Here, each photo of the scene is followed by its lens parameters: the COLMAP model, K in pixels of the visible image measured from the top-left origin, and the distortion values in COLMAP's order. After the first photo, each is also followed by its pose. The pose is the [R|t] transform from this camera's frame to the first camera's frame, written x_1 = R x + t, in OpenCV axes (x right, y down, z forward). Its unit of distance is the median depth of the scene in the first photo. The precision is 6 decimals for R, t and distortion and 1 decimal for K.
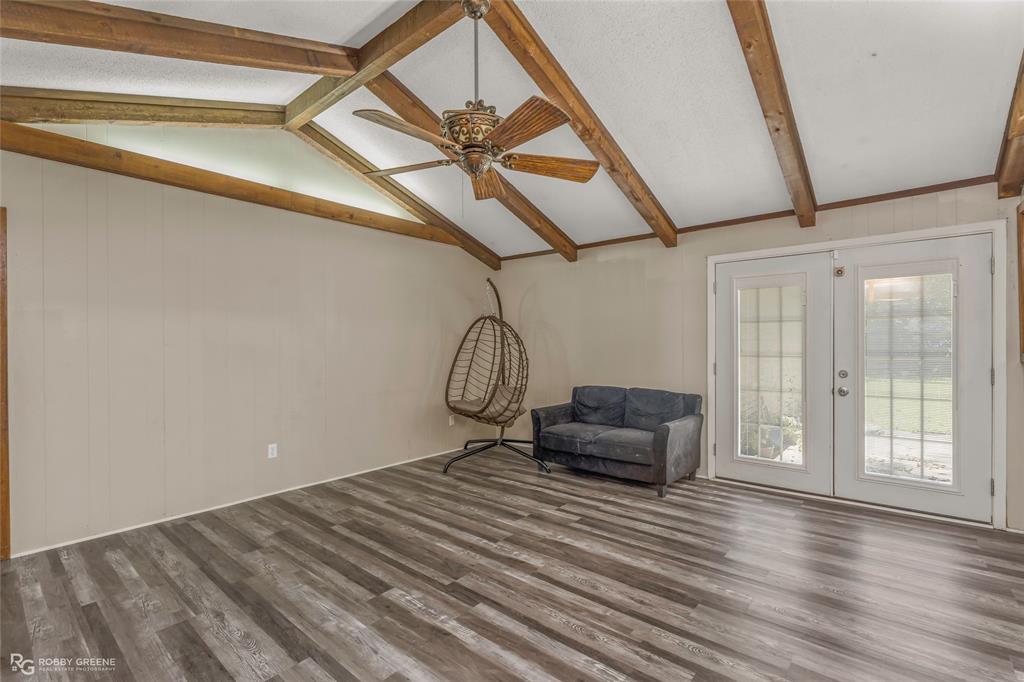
lens RADIAL K [[464.8, 0, 513.1], [0, 464.8, 345.1], [0, 0, 1]] dist [-0.008155, 0.002112]
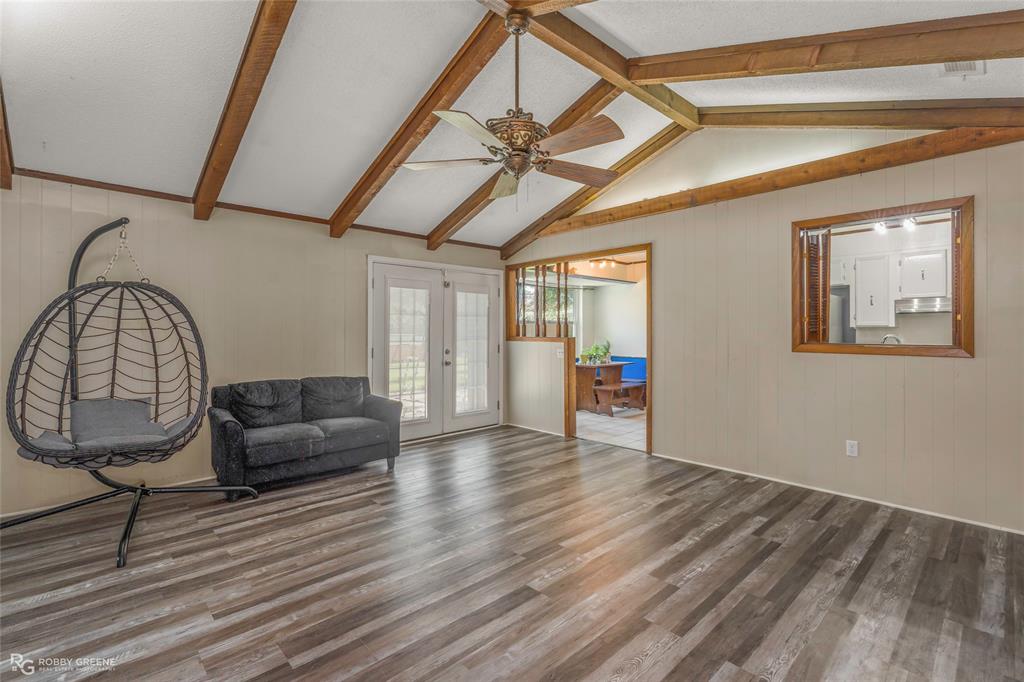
lens RADIAL K [[464.8, 0, 518.0], [0, 464.8, 339.5], [0, 0, 1]] dist [-0.008155, 0.002112]
pose [[0.107491, -0.011598, 0.994138, -0.895804], [0.000989, 0.999933, 0.011559, 0.004993], [-0.994206, -0.000259, 0.107496, 0.681646]]
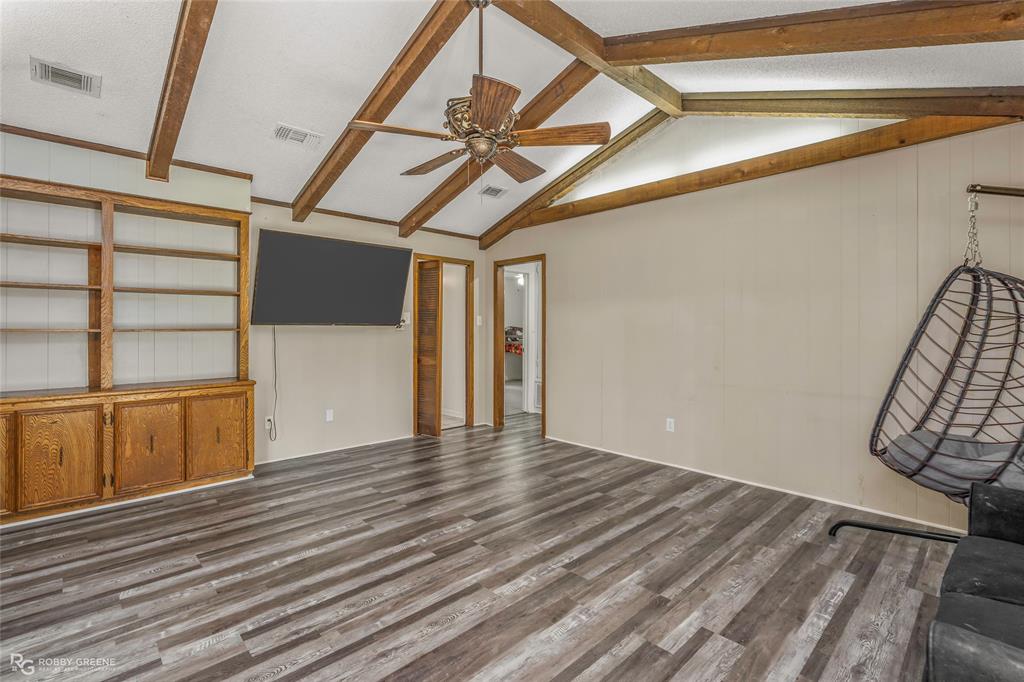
lens RADIAL K [[464.8, 0, 506.8], [0, 464.8, 337.9], [0, 0, 1]] dist [-0.008155, 0.002112]
pose [[-0.112397, 0.028142, -0.993265, 0.715038], [-0.002176, 0.999590, 0.028567, -0.004979], [0.993661, 0.005372, -0.112289, 0.906704]]
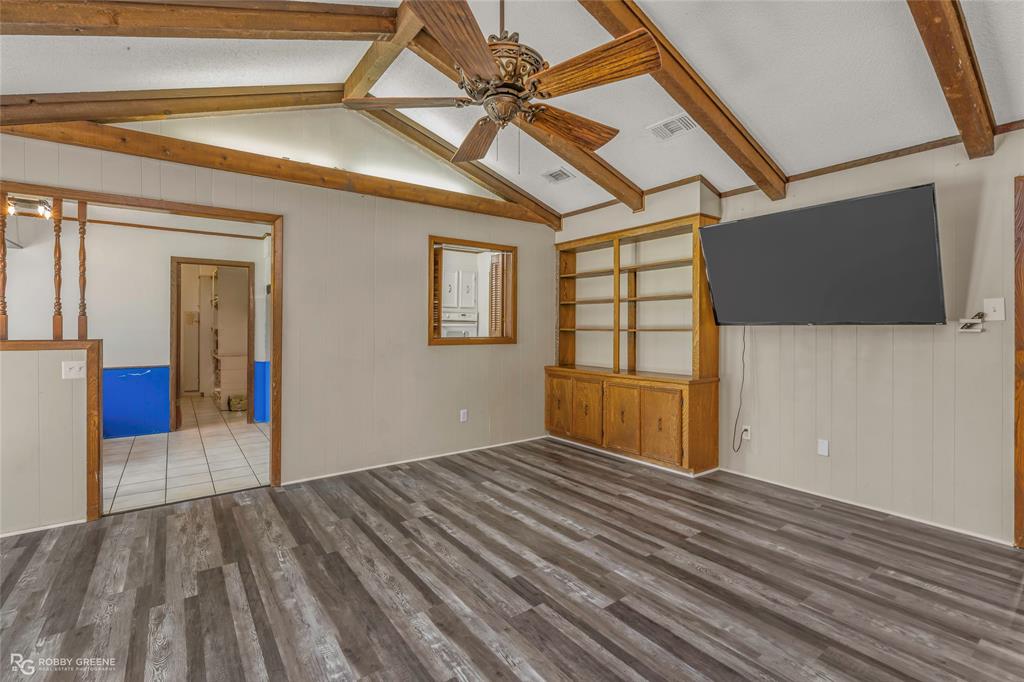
lens RADIAL K [[464.8, 0, 510.4], [0, 464.8, 326.1], [0, 0, 1]] dist [-0.008155, 0.002112]
pose [[-0.972221, 0.008197, 0.233922, -0.218996], [0.007759, 0.999966, -0.002792, 0.000185], [-0.233937, -0.000900, -0.972251, 1.399215]]
